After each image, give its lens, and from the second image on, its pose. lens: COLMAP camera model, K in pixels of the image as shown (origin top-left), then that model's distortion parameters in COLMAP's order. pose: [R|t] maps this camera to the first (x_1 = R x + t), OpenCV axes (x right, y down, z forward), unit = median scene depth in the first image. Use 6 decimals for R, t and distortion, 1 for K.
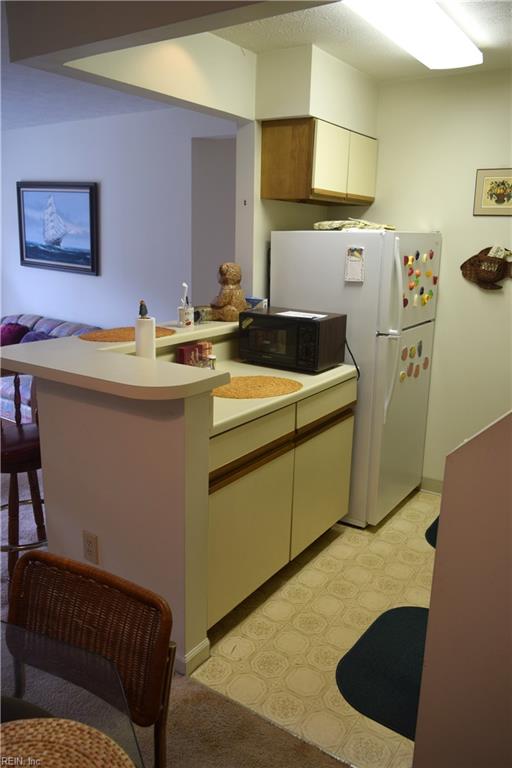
lens RADIAL K [[602.0, 0, 256.0], [0, 602.0, 384.0], [0, 0, 1]] dist [-0.004544, 0.000935]
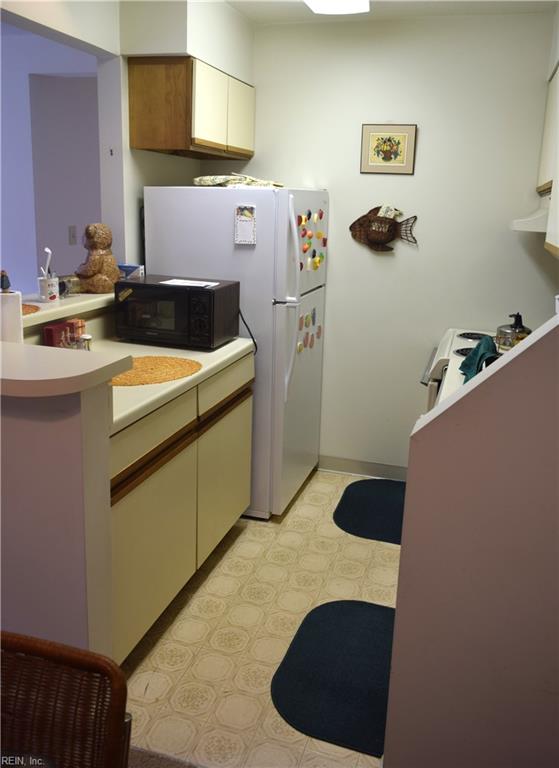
lens RADIAL K [[658.3, 0, 279.6], [0, 658.3, 351.1], [0, 0, 1]] dist [-0.009408, 0.011647]
pose [[0.959126, -0.054511, 0.277679, -0.066772], [0.057215, 0.998361, -0.001640, -0.008214], [-0.277134, 0.017460, 0.960673, 0.055671]]
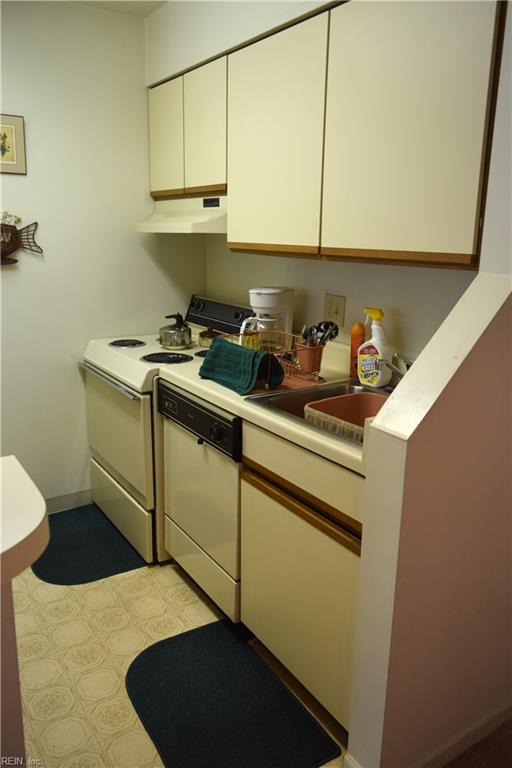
lens RADIAL K [[602.0, 0, 256.0], [0, 602.0, 384.0], [0, 0, 1]] dist [-0.004544, 0.000935]
pose [[0.391475, -0.249881, 0.885611, -0.261377], [0.214689, 0.960665, 0.176157, -0.079041], [-0.894794, 0.121170, 0.429723, 0.398953]]
